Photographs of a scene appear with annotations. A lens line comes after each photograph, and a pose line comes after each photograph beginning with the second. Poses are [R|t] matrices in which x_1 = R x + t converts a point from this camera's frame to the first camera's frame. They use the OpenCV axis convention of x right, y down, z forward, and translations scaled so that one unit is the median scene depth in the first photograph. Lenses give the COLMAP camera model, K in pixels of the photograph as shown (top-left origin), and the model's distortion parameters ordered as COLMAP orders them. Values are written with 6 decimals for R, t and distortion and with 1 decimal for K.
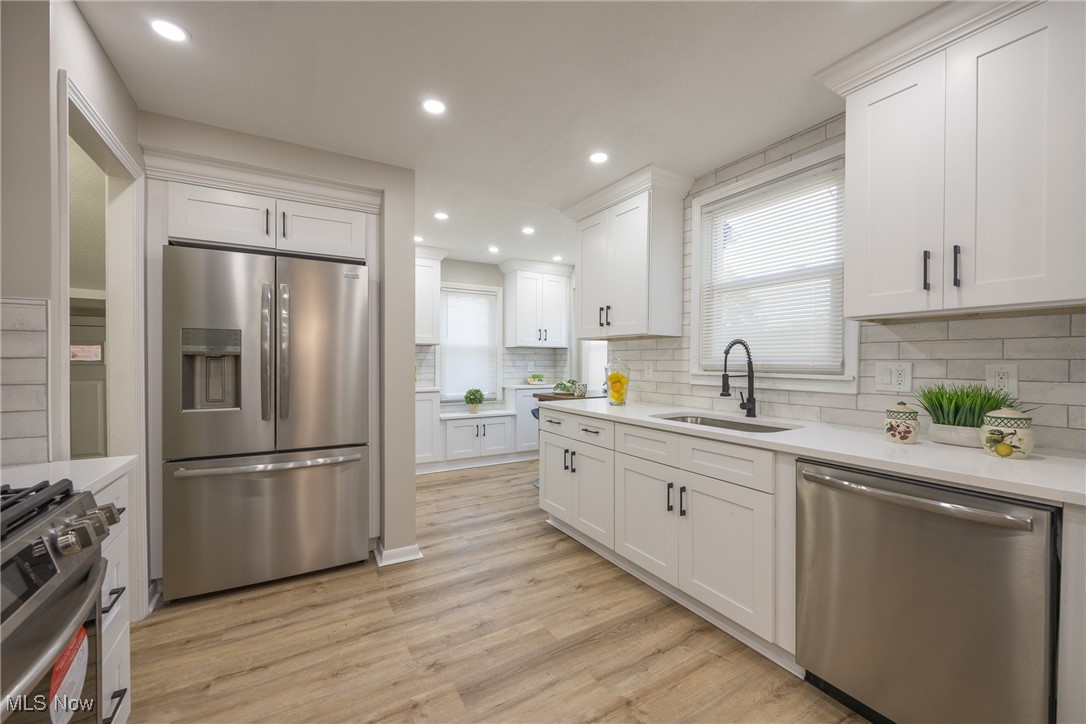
lens RADIAL K [[430.9, 0, 552.1], [0, 430.9, 363.0], [0, 0, 1]] dist [-0.002335, -0.000012]
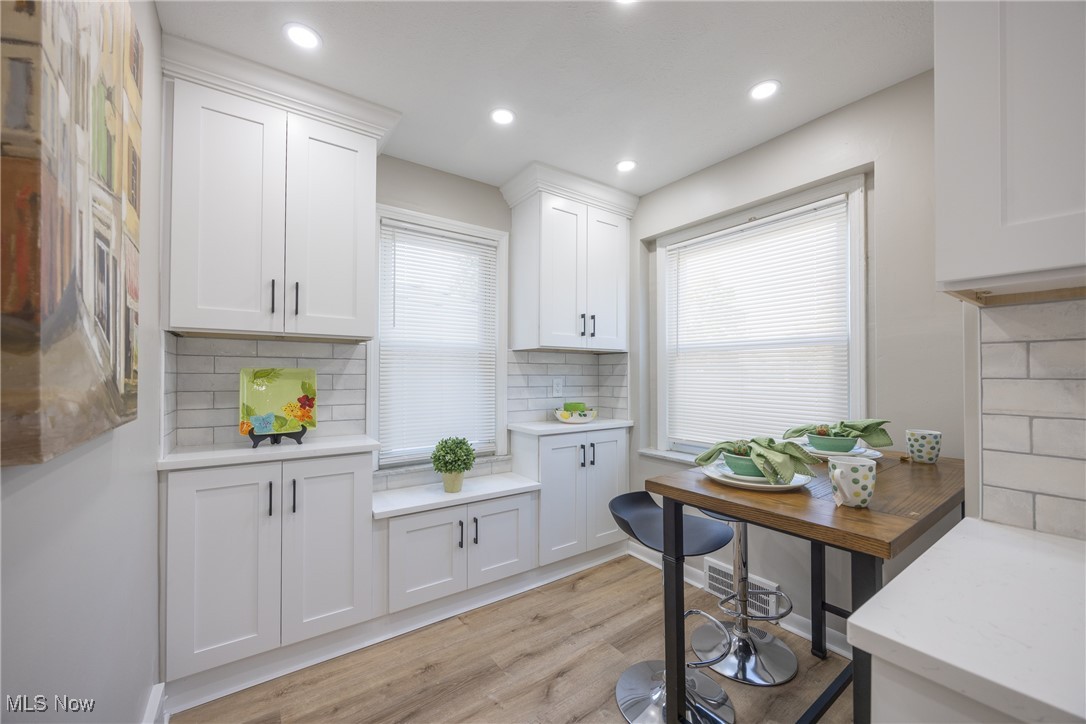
lens RADIAL K [[407.7, 0, 530.0], [0, 407.7, 368.6], [0, 0, 1]] dist [-0.008138, -0.000023]
pose [[0.999150, 0.001823, 0.041193, -0.202419], [-0.001042, 0.999819, -0.018981, -0.009806], [-0.041220, 0.018922, 0.998971, 0.969313]]
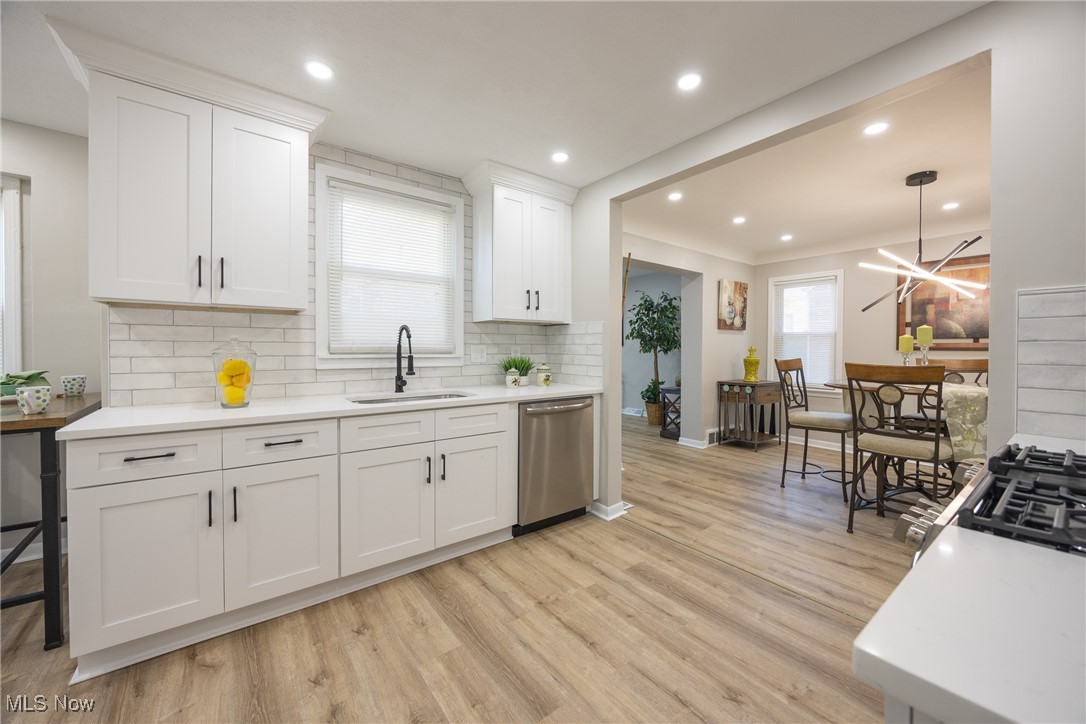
lens RADIAL K [[417.7, 0, 561.0], [0, 417.7, 352.6], [0, 0, 1]] dist [-0.000216, -0.000355]
pose [[-0.127706, -0.014552, 0.991705, -0.614773], [0.001272, 0.999889, 0.014836, 0.001921], [-0.991811, 0.003156, -0.127674, 0.619846]]
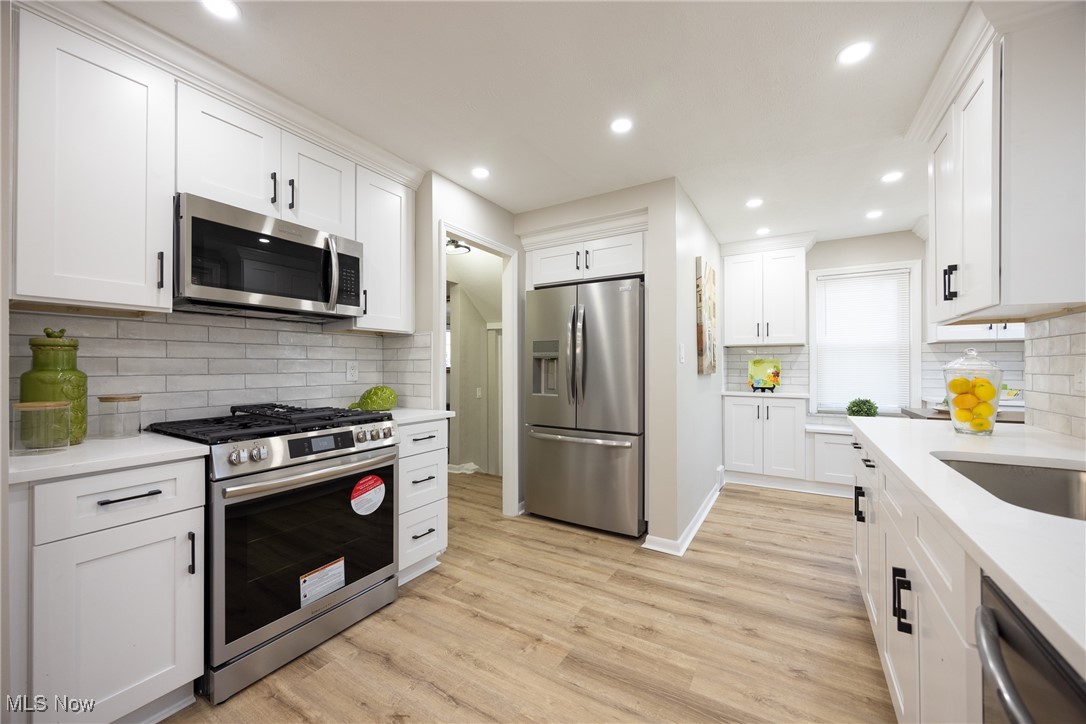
lens RADIAL K [[430.9, 0, 552.1], [0, 430.9, 363.0], [0, 0, 1]] dist [-0.002335, -0.000012]
pose [[0.456367, -0.010354, -0.889731, 0.440978], [-0.003831, 0.999900, -0.013601, 0.014886], [0.889783, 0.009615, 0.456282, 0.259126]]
